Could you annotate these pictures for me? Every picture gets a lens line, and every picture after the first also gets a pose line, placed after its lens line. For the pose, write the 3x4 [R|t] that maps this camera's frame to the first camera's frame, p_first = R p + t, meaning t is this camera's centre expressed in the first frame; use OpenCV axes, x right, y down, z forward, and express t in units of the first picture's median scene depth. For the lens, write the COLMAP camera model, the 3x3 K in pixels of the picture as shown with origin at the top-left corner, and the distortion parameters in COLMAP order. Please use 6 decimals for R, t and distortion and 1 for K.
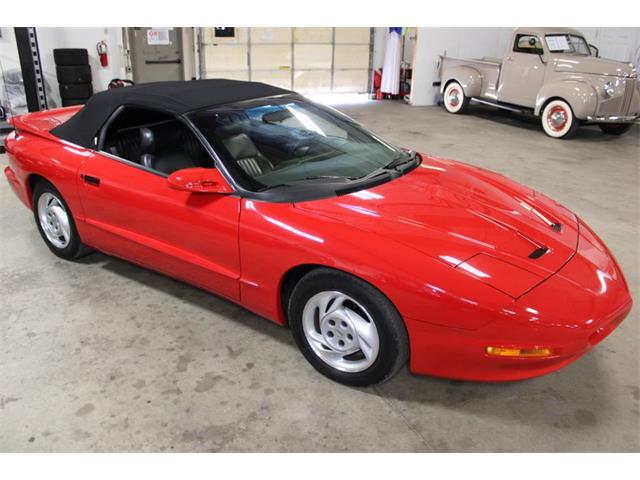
lens RADIAL K [[519.0, 0, 319.4], [0, 519.0, 242.2], [0, 0, 1]] dist [-0.152190, 0.122395]
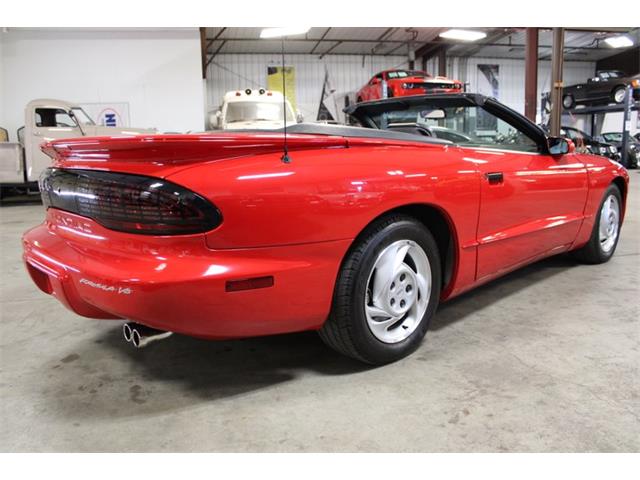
lens RADIAL K [[519.0, 0, 319.4], [0, 519.0, 242.2], [0, 0, 1]] dist [-0.152190, 0.122395]
pose [[0.235643, -0.205693, 0.949823, -1.087572], [0.400381, 0.911096, 0.097975, -0.183633], [-0.885532, 0.357204, 0.297049, 0.903855]]
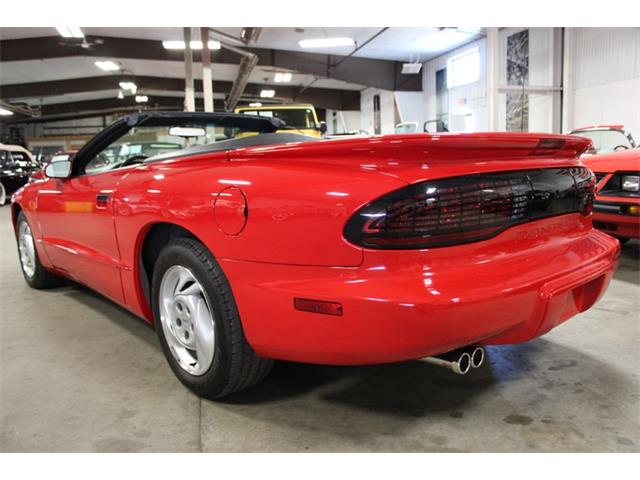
lens RADIAL K [[521.3, 0, 320.0], [0, 521.3, 240.0], [0, 0, 1]] dist [-0.153395, 0.126834]
pose [[-0.967437, -0.027577, 0.251606, -0.549661], [0.109554, 0.850490, 0.514456, -0.511515], [-0.228176, 0.525268, -0.819774, 1.729770]]
